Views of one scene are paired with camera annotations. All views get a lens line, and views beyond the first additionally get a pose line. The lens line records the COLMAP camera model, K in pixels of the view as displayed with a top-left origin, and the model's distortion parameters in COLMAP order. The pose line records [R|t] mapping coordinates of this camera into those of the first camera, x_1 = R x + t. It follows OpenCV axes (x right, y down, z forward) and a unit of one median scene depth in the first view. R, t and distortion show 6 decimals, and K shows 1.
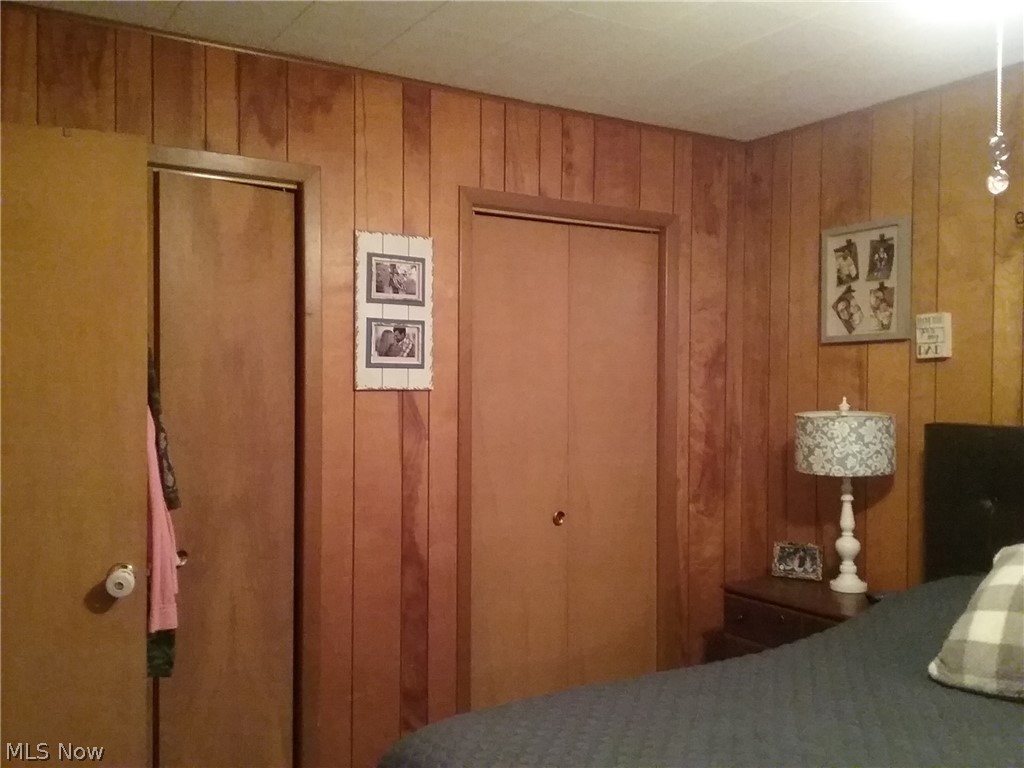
lens RADIAL K [[909.8, 0, 511.0], [0, 909.8, 386.4], [0, 0, 1]] dist [-0.004114, -0.002046]
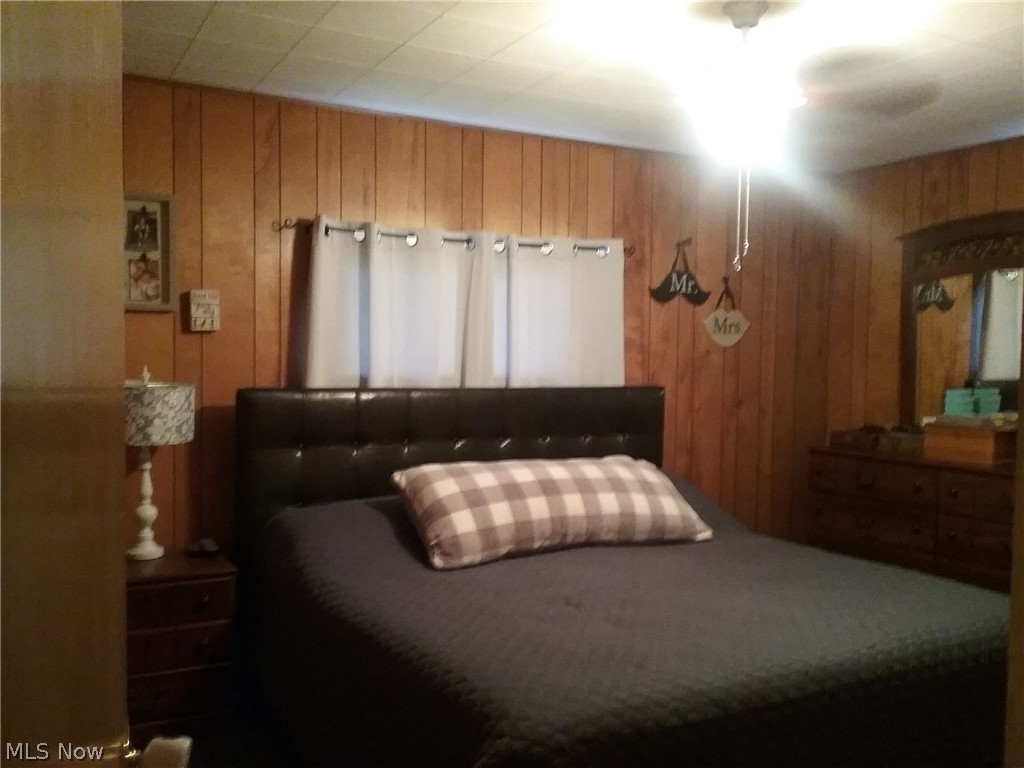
lens RADIAL K [[909.8, 0, 511.1], [0, 909.8, 386.2], [0, 0, 1]] dist [-0.004114, -0.002046]
pose [[0.046129, -0.035201, 0.998315, -0.620949], [-0.017084, 0.999205, 0.036022, -0.009403], [-0.998789, -0.018717, 0.045491, 0.555399]]
